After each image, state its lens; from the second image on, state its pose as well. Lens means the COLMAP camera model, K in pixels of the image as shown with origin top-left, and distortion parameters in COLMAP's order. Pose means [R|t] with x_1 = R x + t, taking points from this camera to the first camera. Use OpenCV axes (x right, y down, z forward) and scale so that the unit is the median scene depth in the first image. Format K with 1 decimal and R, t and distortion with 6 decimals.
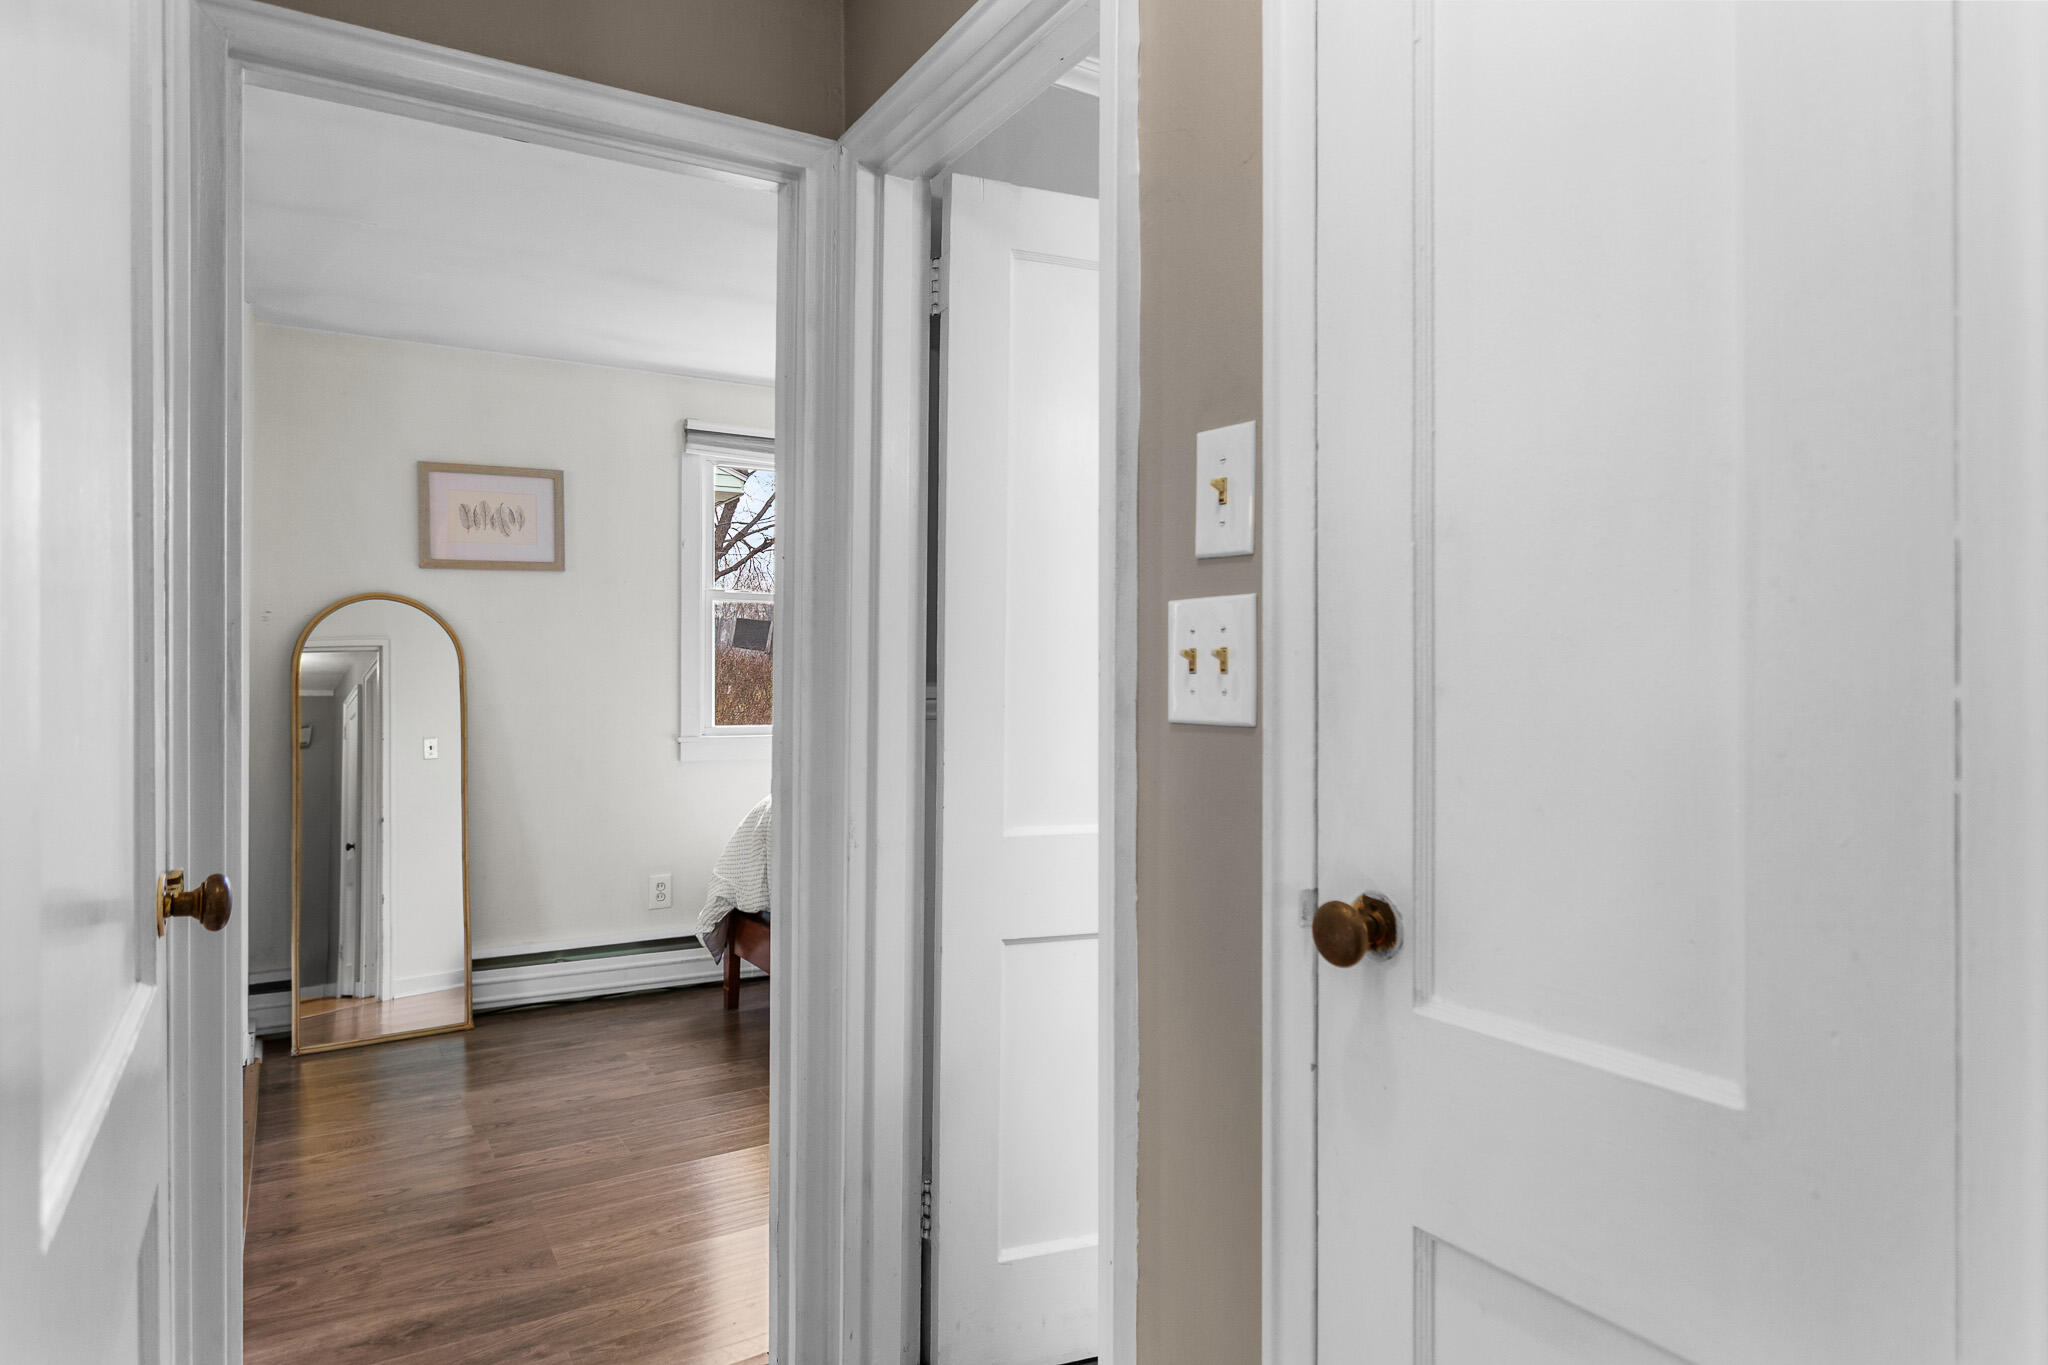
lens RADIAL K [[1220.9, 0, 1030.8], [0, 1220.9, 668.2], [0, 0, 1]] dist [-0.002388, -0.002308]
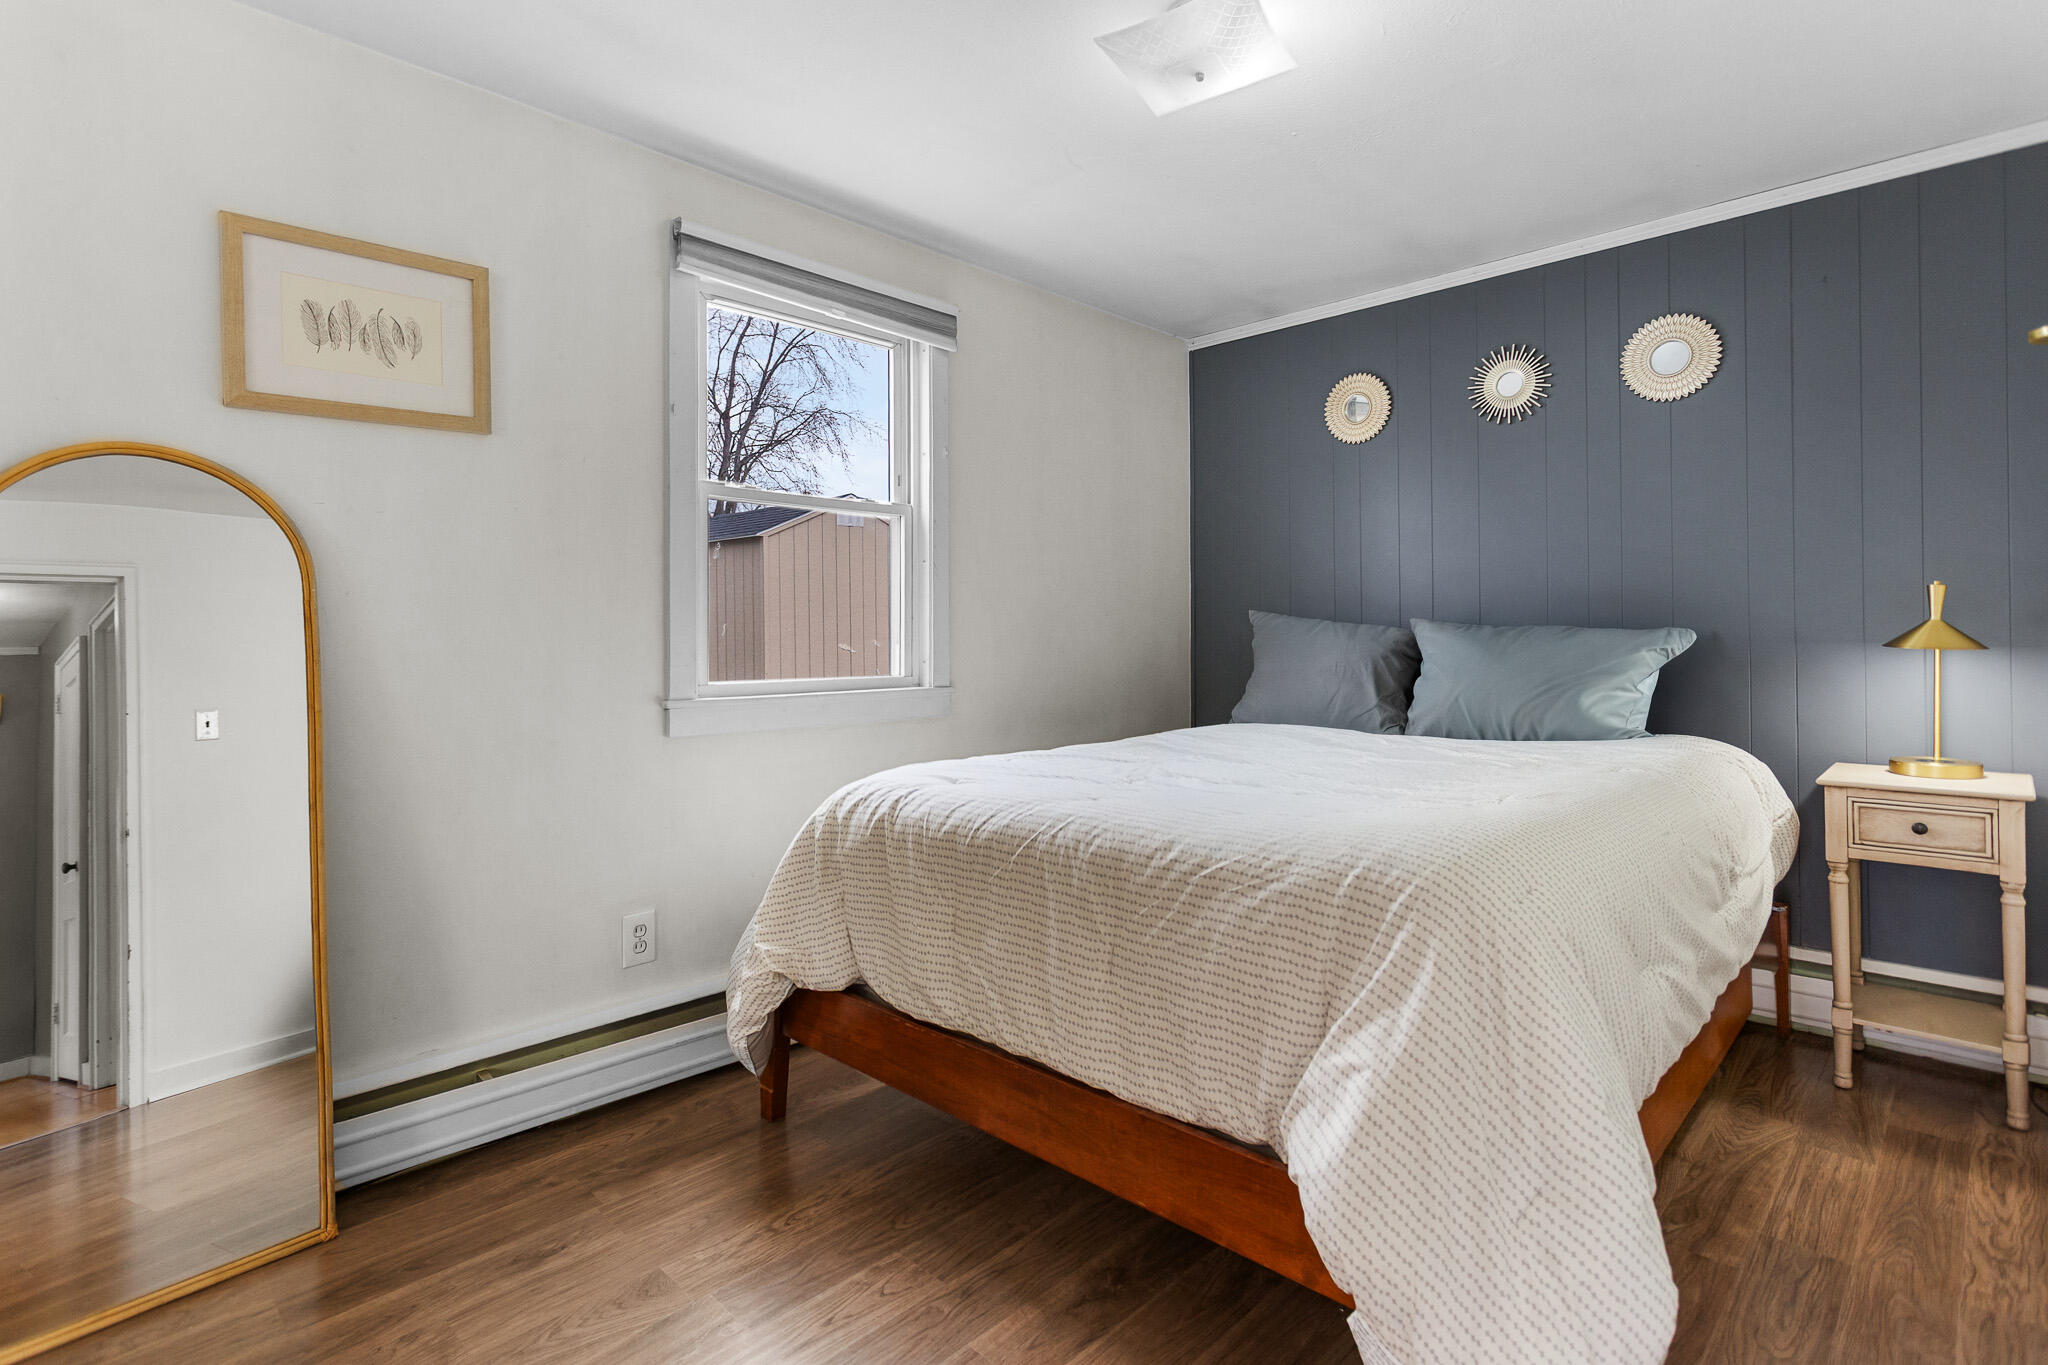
lens RADIAL K [[996.2, 0, 988.9], [0, 996.2, 635.1], [0, 0, 1]] dist [-0.005707, 0.002186]
pose [[0.970713, -0.004787, 0.240195, -0.260209], [0.004766, 0.999988, 0.000667, 0.021995], [-0.240196, 0.000498, 0.970724, 0.457684]]
